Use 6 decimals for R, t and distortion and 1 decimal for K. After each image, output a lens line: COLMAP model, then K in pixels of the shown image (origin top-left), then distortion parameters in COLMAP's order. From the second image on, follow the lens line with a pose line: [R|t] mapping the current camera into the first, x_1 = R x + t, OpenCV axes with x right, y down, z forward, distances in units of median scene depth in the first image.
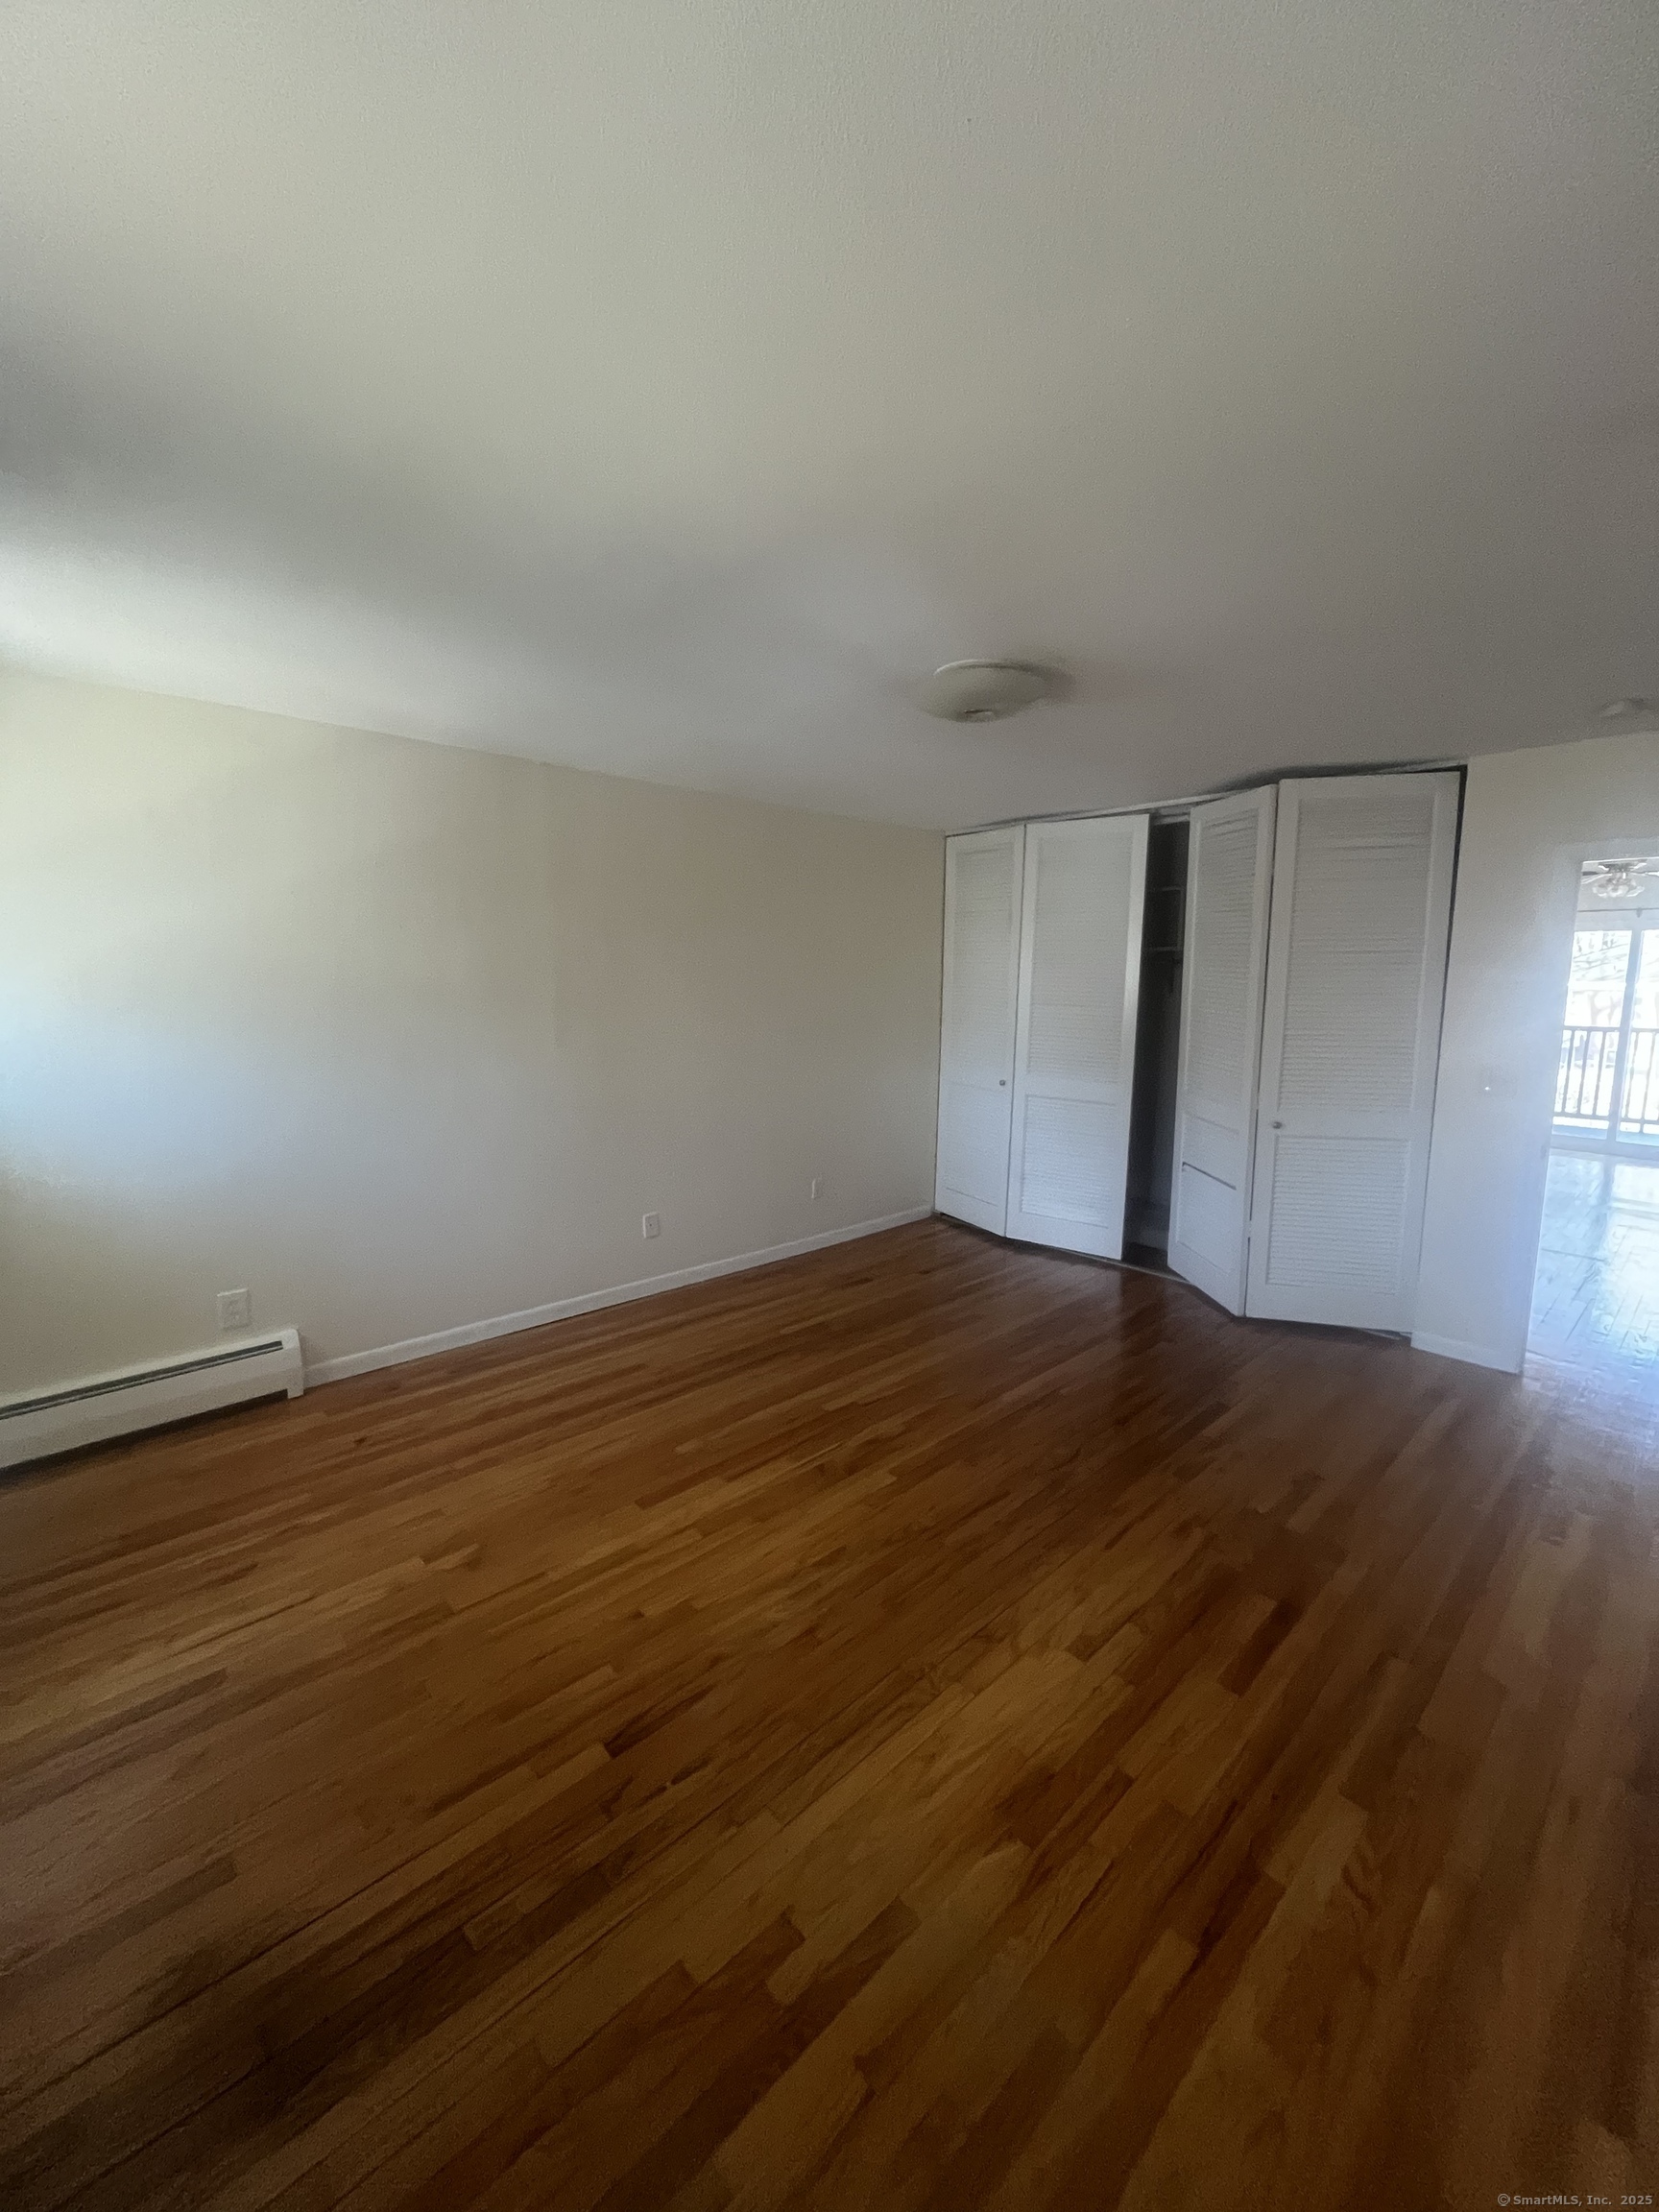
lens RADIAL K [[894.2, 0, 826.8], [0, 894.2, 1094.8], [0, 0, 1]] dist [-0.001381, -0.000077]
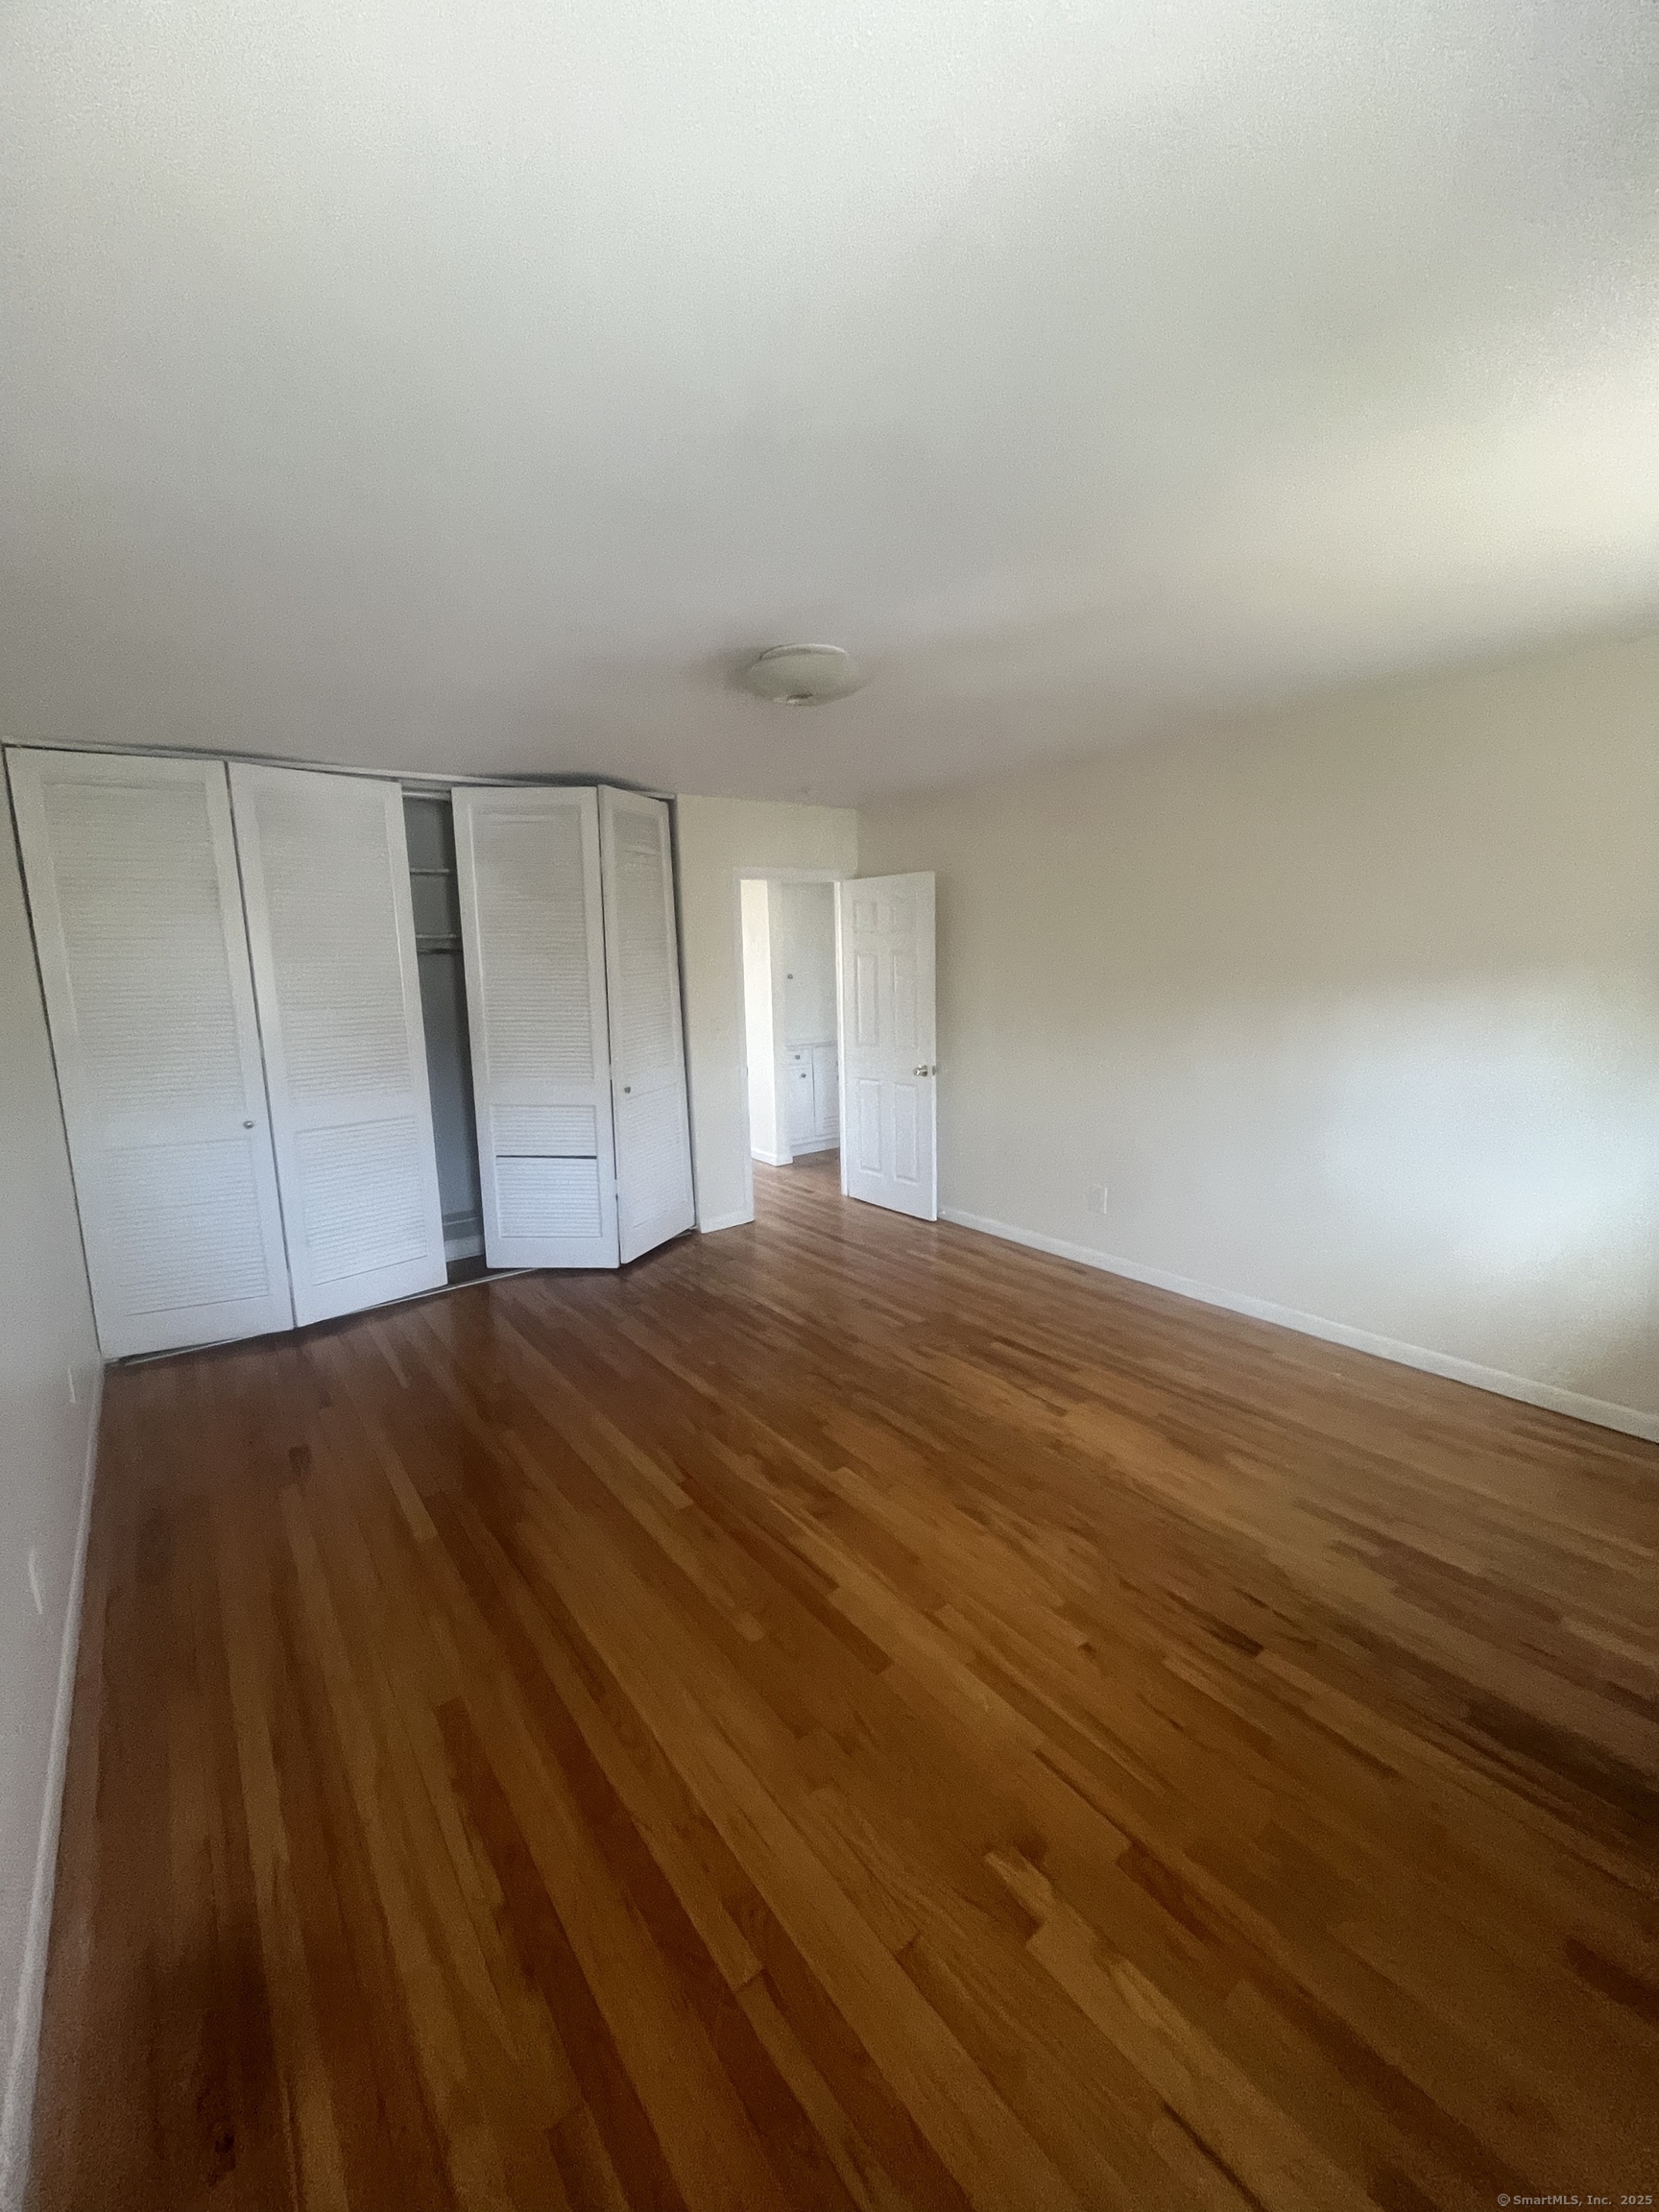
lens RADIAL K [[894.2, 0, 826.8], [0, 894.2, 1094.8], [0, 0, 1]] dist [-0.001381, -0.000077]
pose [[0.096925, -0.164874, 0.981541, -0.766165], [0.167043, 0.974890, 0.147262, -0.110198], [-0.981174, 0.149687, 0.122032, 0.782320]]
